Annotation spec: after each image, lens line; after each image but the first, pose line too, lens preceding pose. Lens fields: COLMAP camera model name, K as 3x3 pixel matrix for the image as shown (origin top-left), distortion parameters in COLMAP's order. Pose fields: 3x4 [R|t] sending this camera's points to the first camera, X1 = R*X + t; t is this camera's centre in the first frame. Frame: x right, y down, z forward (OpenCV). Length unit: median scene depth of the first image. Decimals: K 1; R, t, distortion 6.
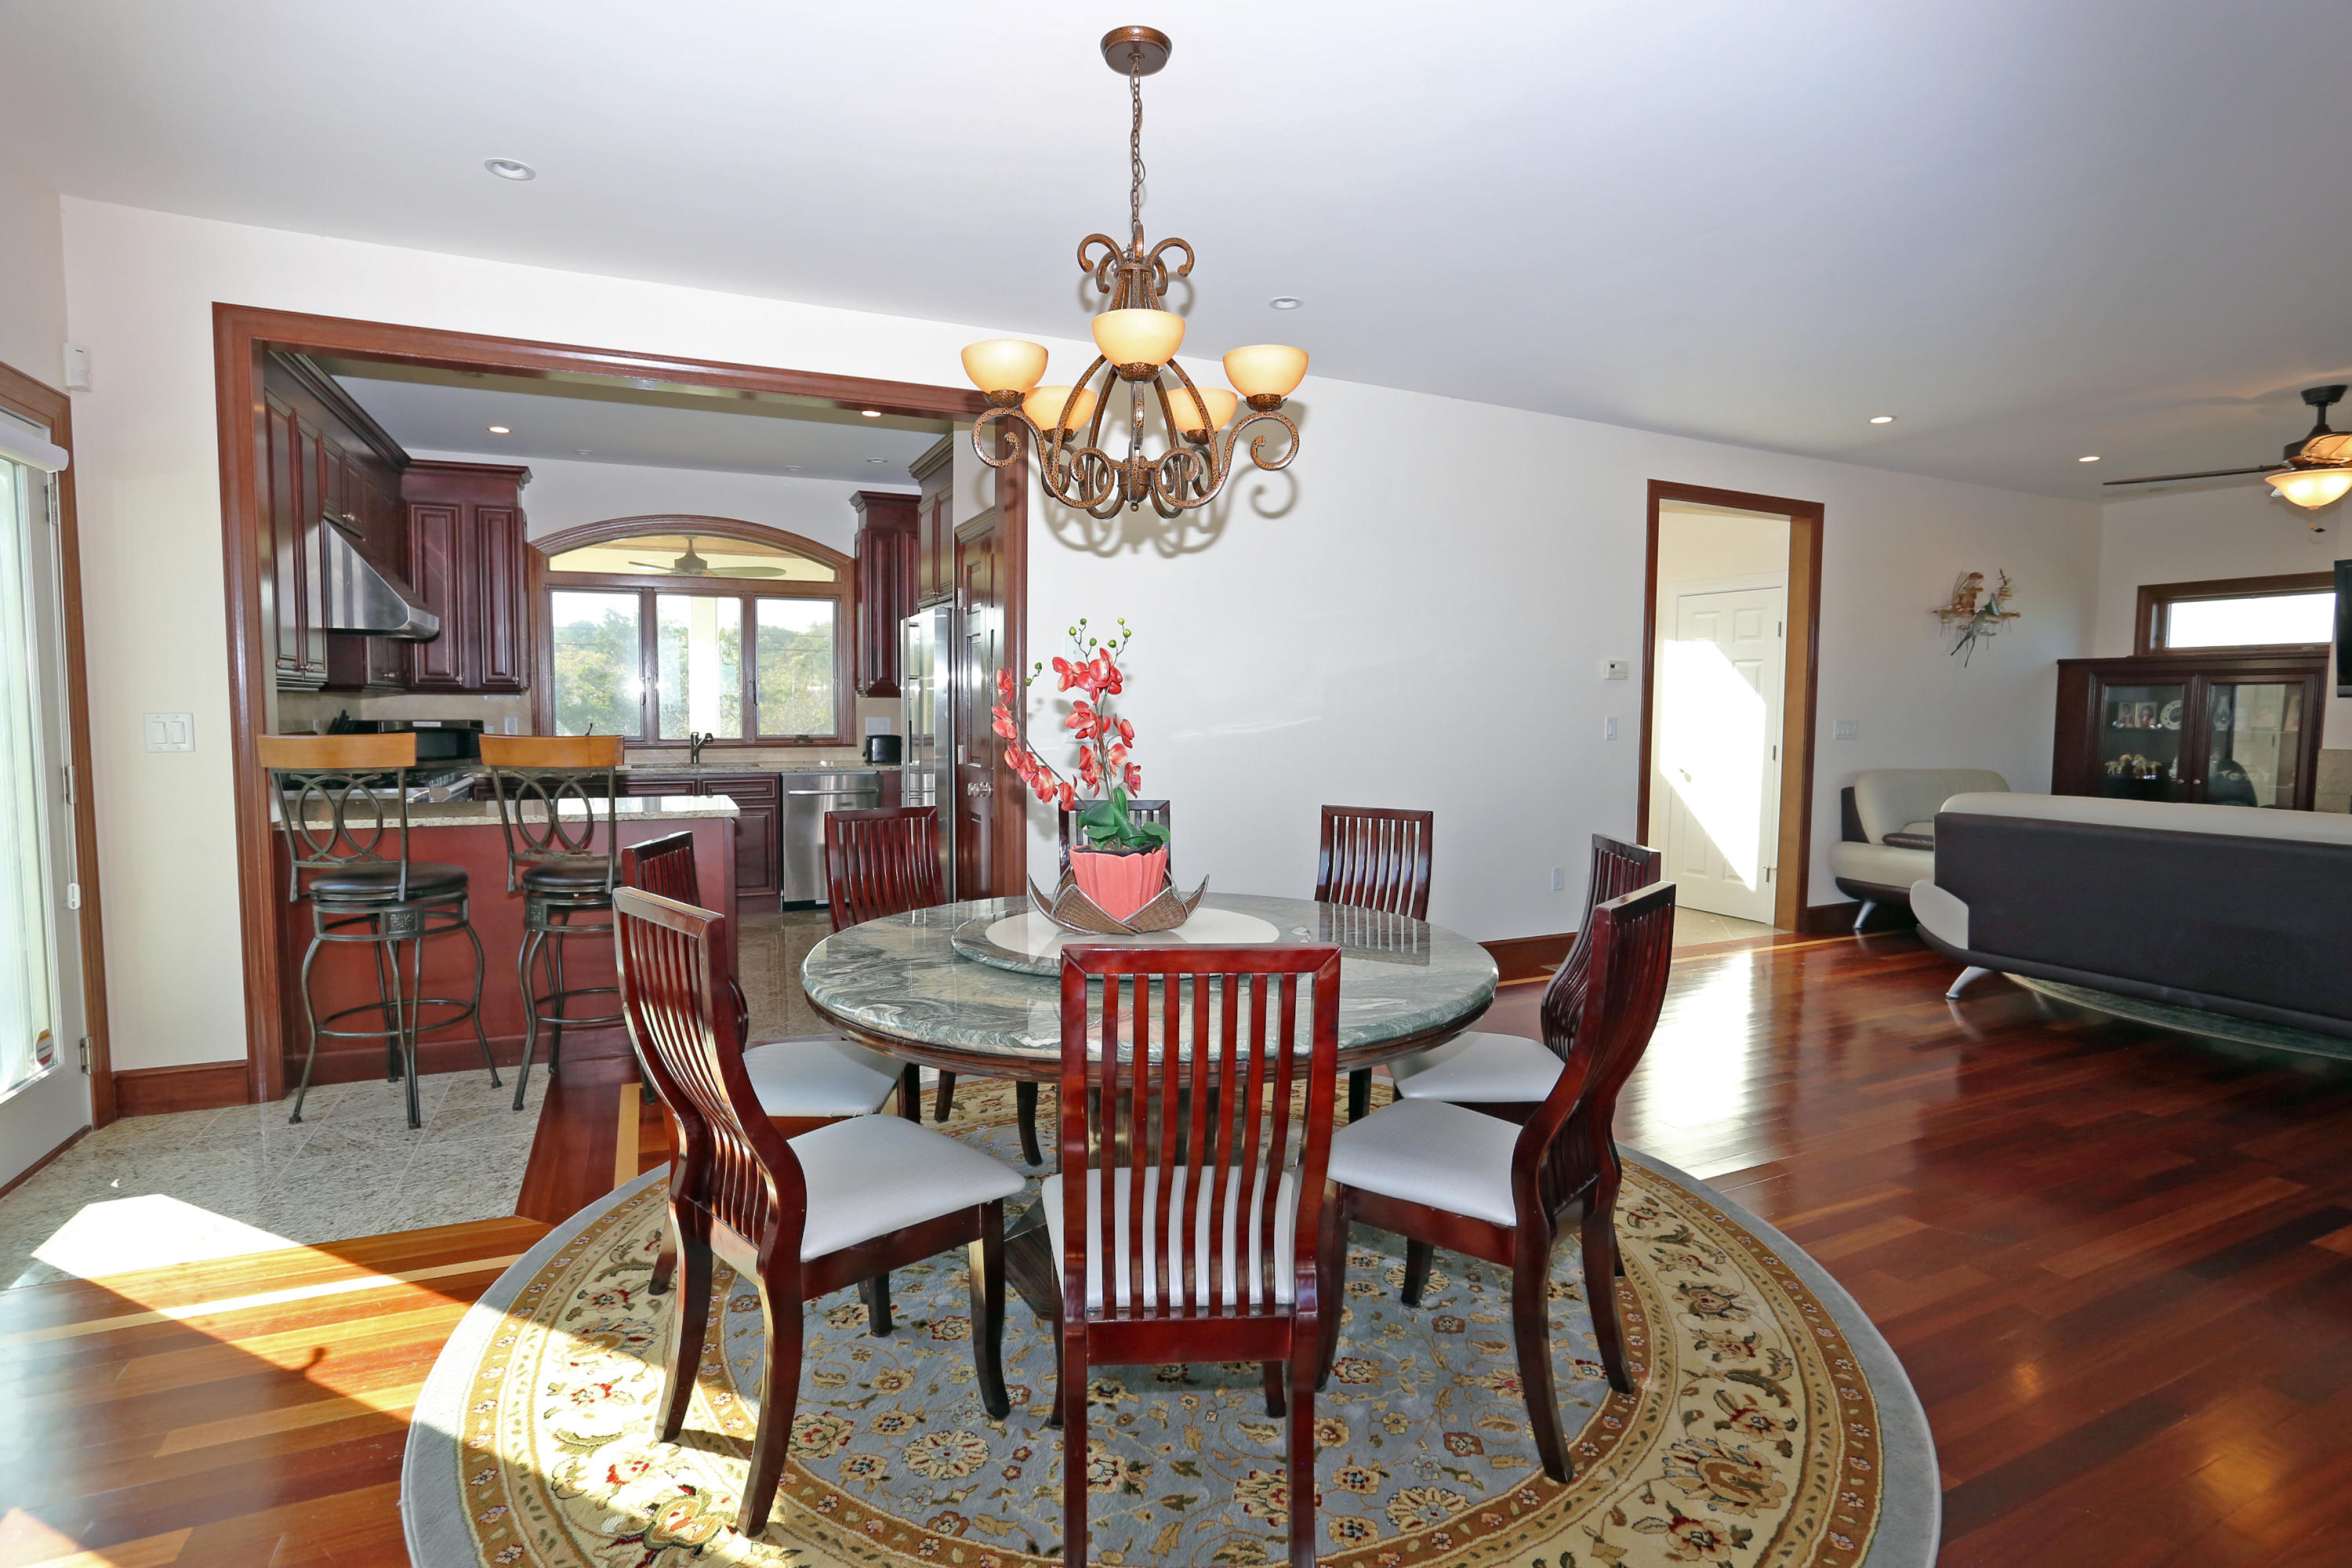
lens RADIAL K [[1139.1, 0, 1171.3], [0, 1139.1, 797.9], [0, 0, 1]] dist [-0.053391, 0.000651]
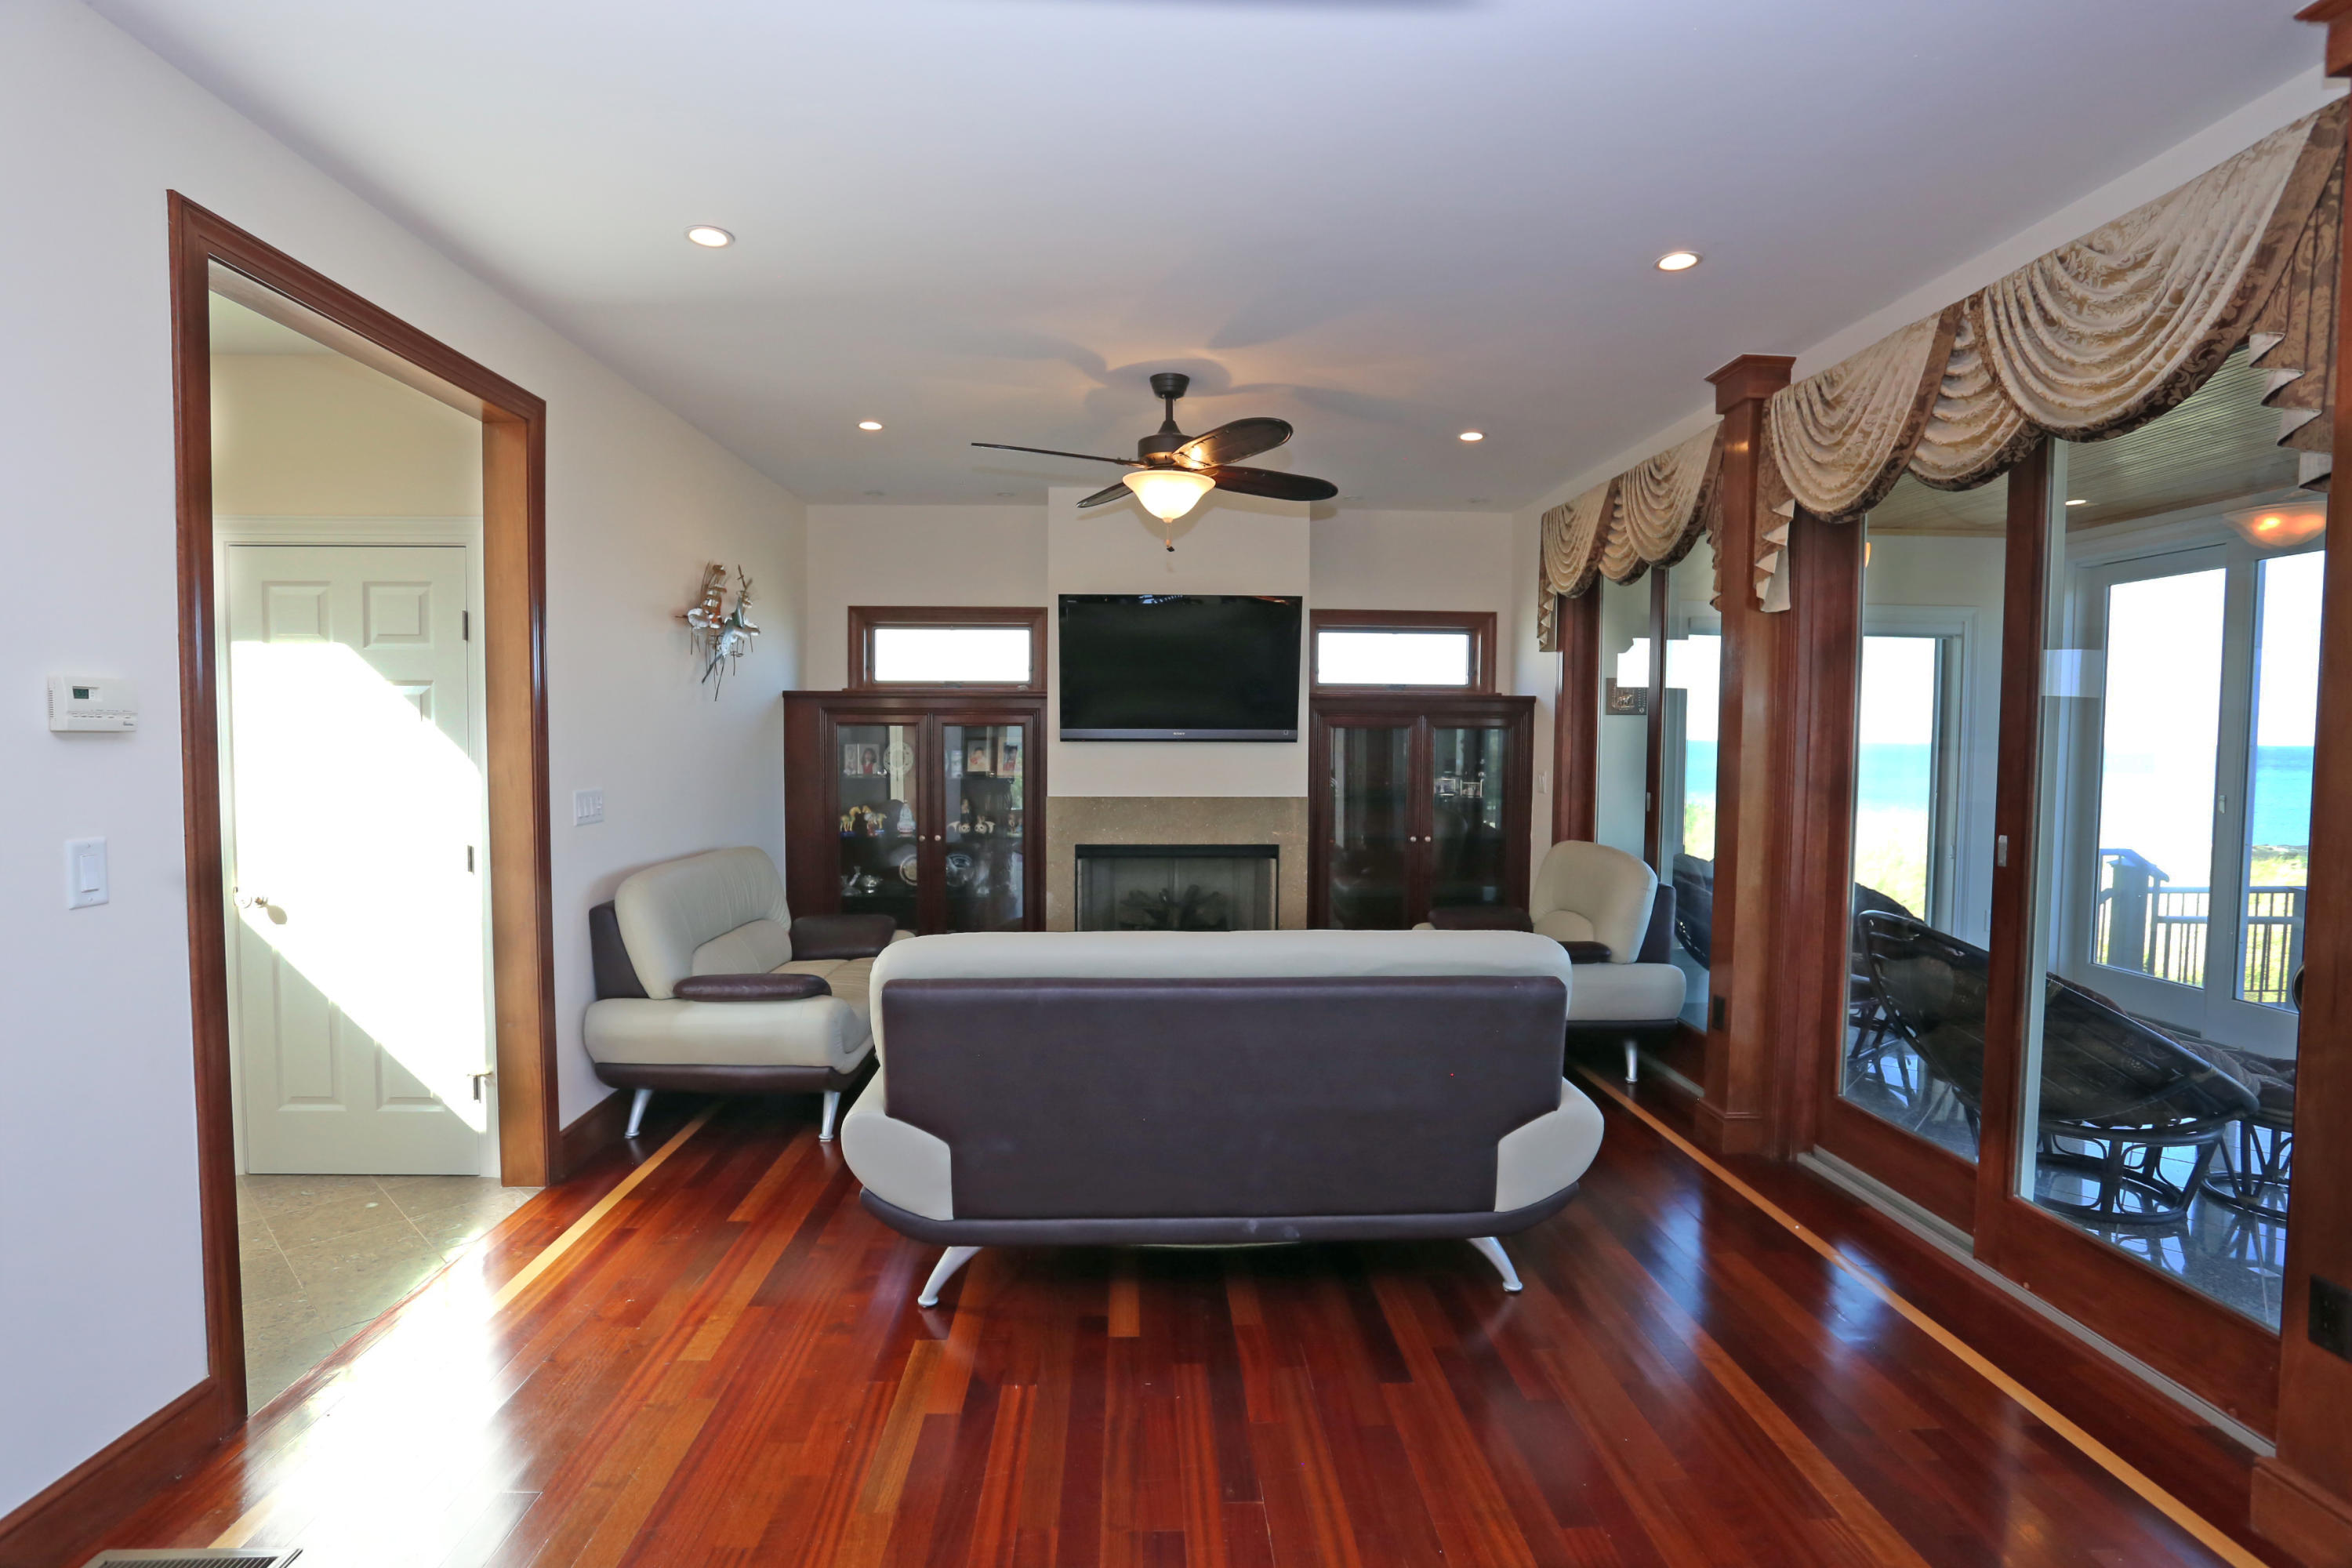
lens RADIAL K [[1139.1, 0, 1171.3], [0, 1139.1, 797.9], [0, 0, 1]] dist [-0.053391, 0.000651]
pose [[0.388962, -0.055988, 0.919551, 0.187435], [0.071533, 0.996973, 0.030444, -0.061784], [-0.918472, 0.053937, 0.391790, 0.492626]]
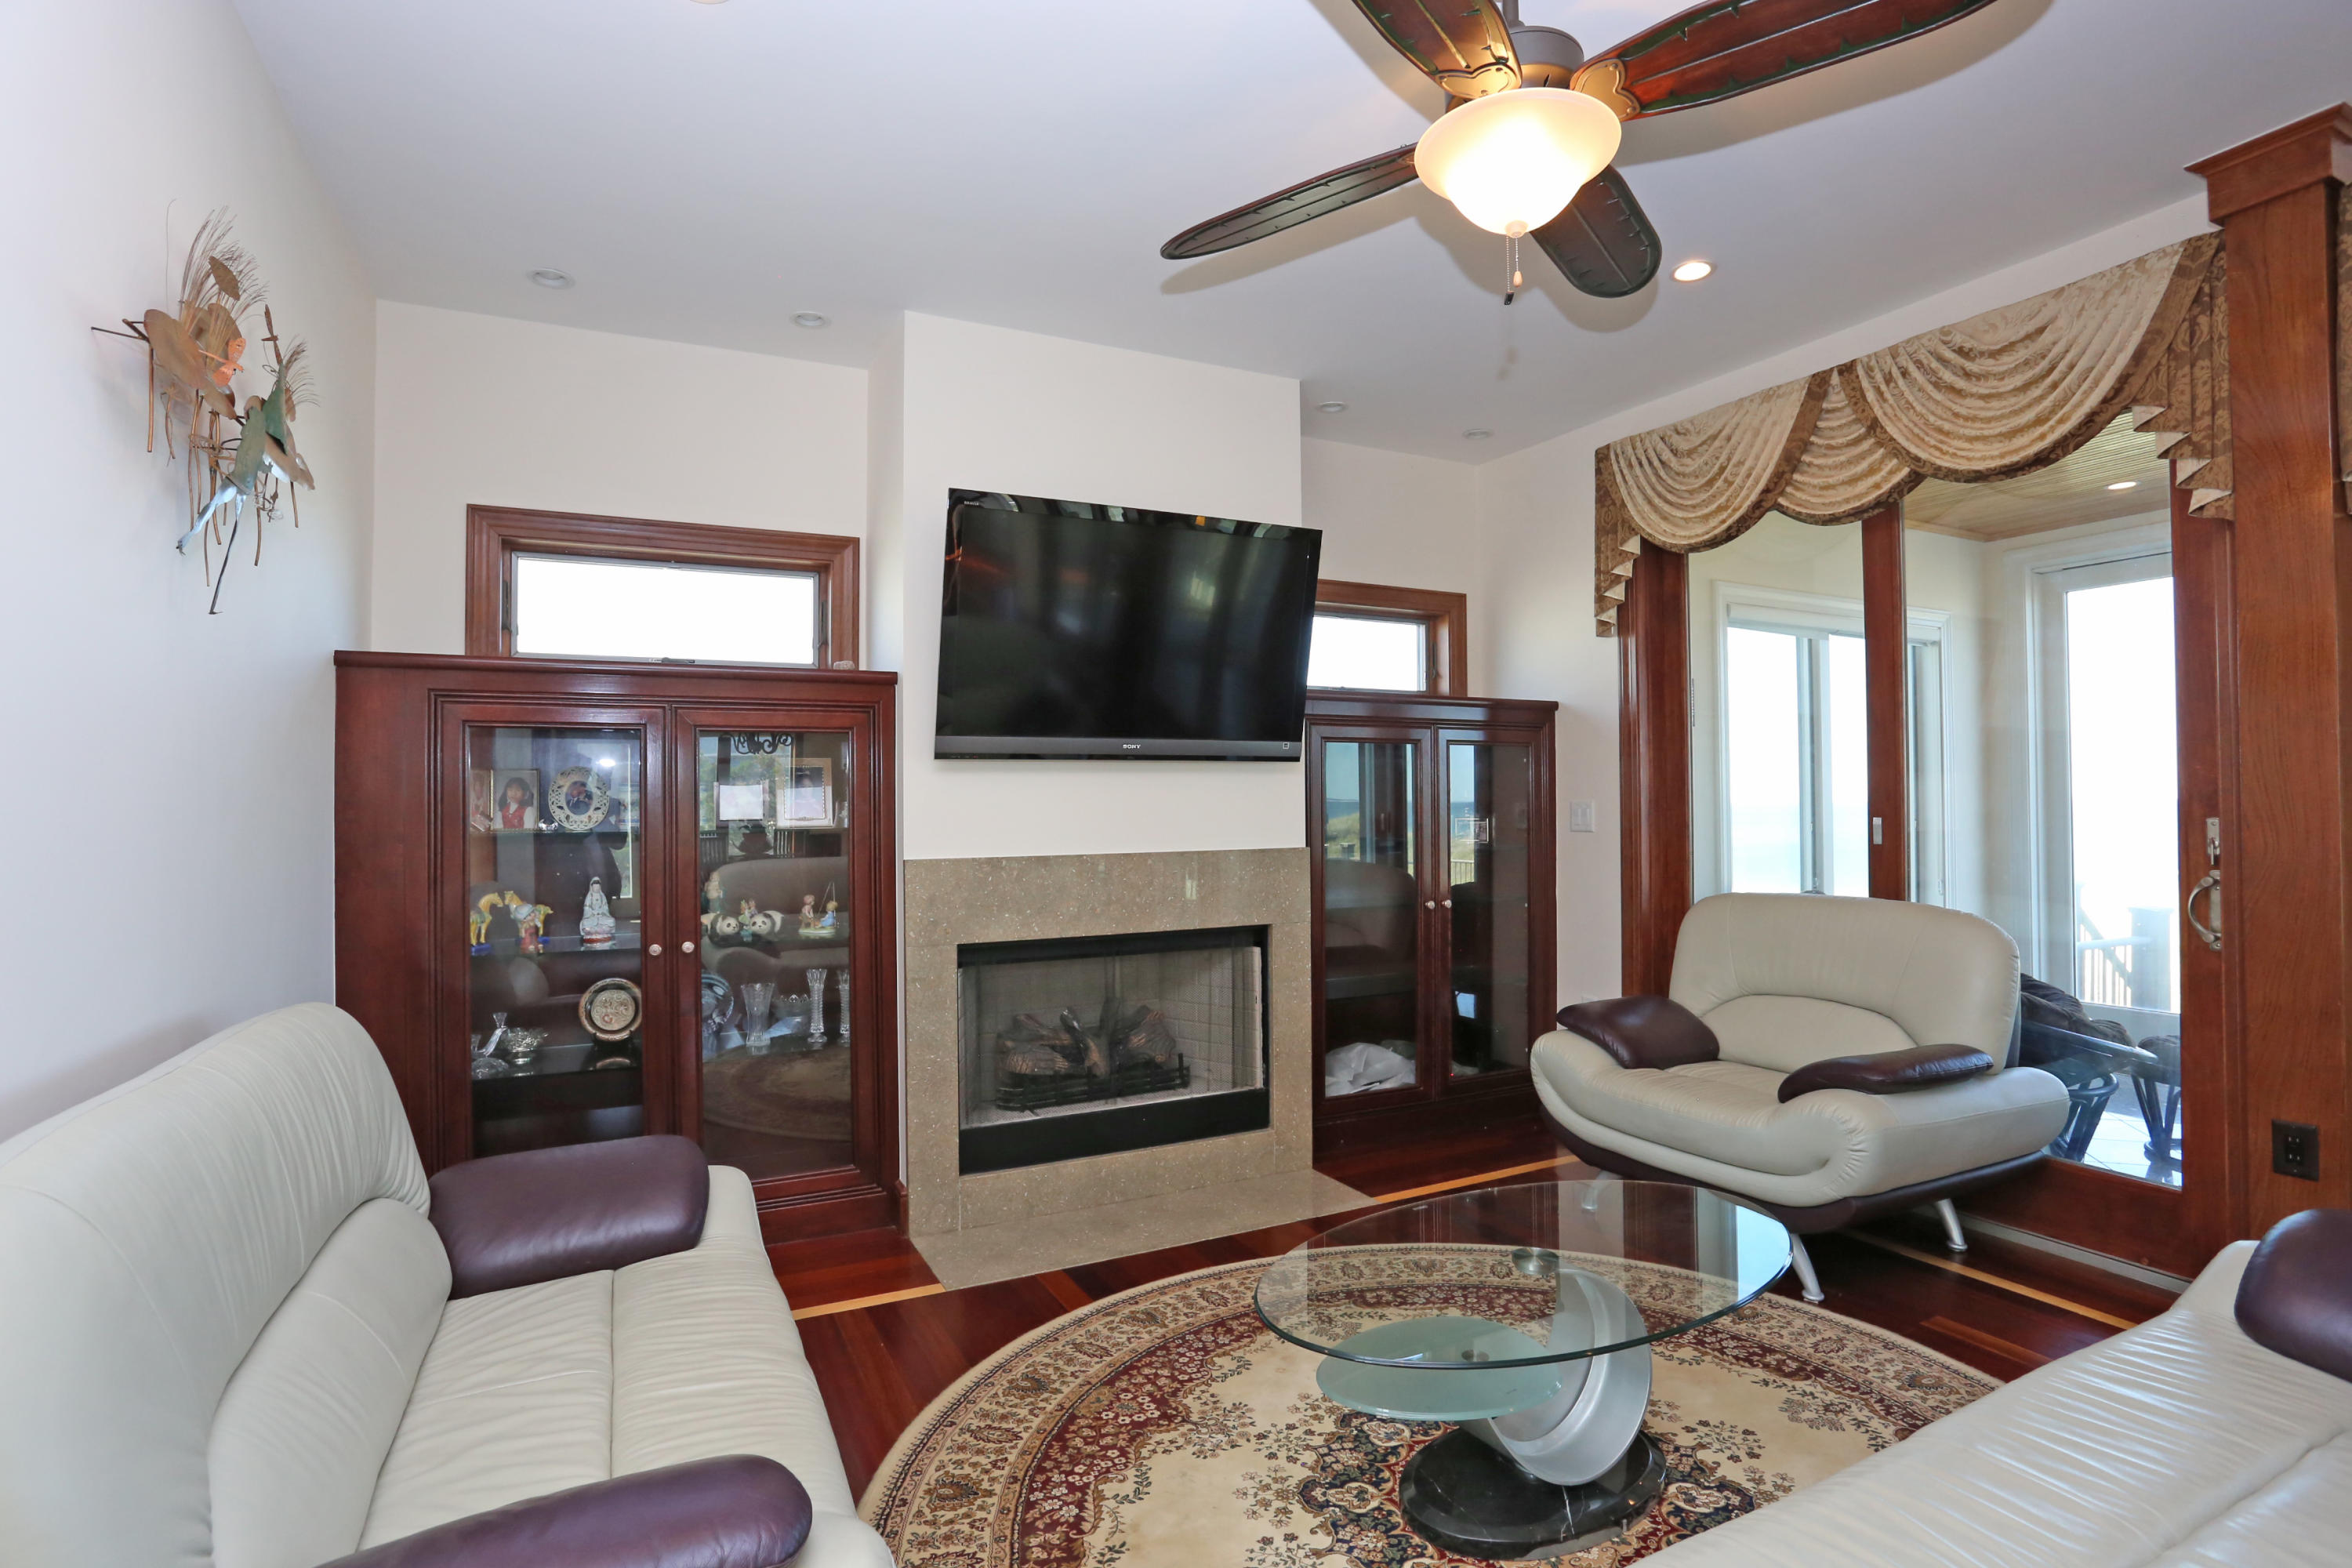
lens RADIAL K [[1164.7, 0, 1176.0], [0, 1164.7, 784.0], [0, 0, 1]] dist [-0.021716, 0.001663]
pose [[-0.008837, 0.005322, 0.999947, 0.483337], [0.086405, 0.996250, -0.004539, -0.063223], [-0.996221, 0.086360, -0.009264, 0.837691]]
